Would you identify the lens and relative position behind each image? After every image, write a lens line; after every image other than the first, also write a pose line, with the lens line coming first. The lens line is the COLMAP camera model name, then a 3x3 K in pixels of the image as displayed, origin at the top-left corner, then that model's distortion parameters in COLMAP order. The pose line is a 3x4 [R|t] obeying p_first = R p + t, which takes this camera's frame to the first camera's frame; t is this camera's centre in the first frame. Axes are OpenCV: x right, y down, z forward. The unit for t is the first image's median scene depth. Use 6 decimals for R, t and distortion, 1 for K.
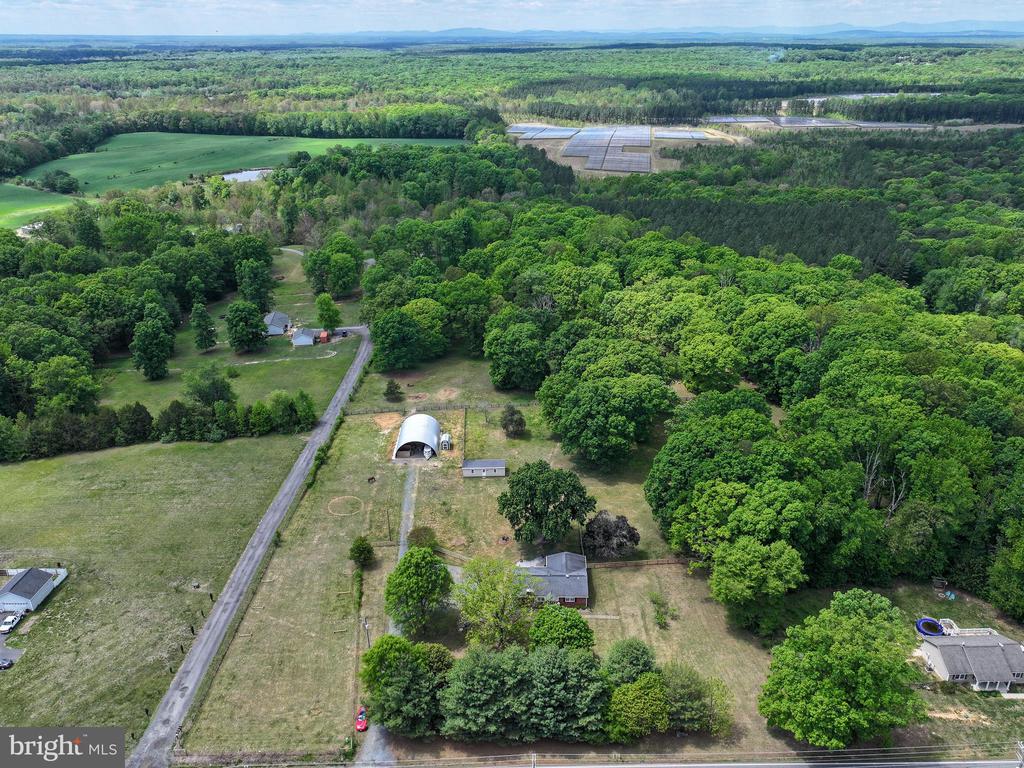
lens RADIAL K [[748.3, 0, 505.1], [0, 748.3, 384.7], [0, 0, 1]] dist [-0.007530, 0.028529]
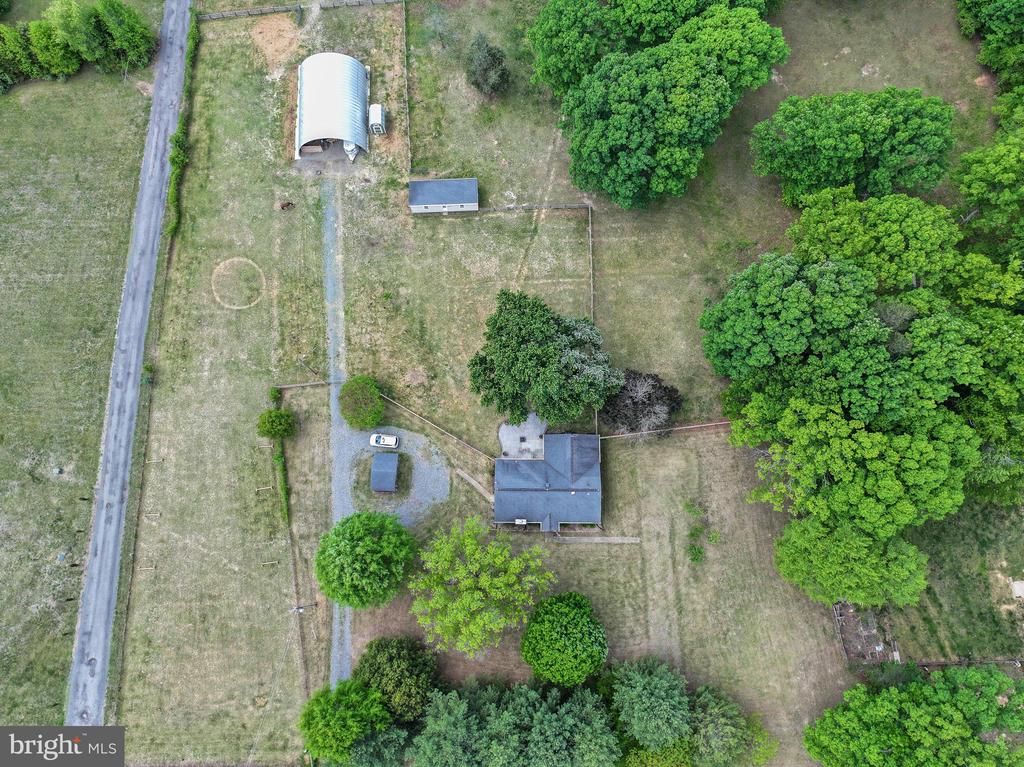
lens RADIAL K [[748.3, 0, 505.1], [0, 748.3, 384.2], [0, 0, 1]] dist [-0.007530, 0.028529]
pose [[0.999465, -0.032464, 0.003984, 0.019120], [0.017557, 0.635286, 0.772077, -0.344123], [-0.027596, -0.771594, 0.635516, 0.610009]]
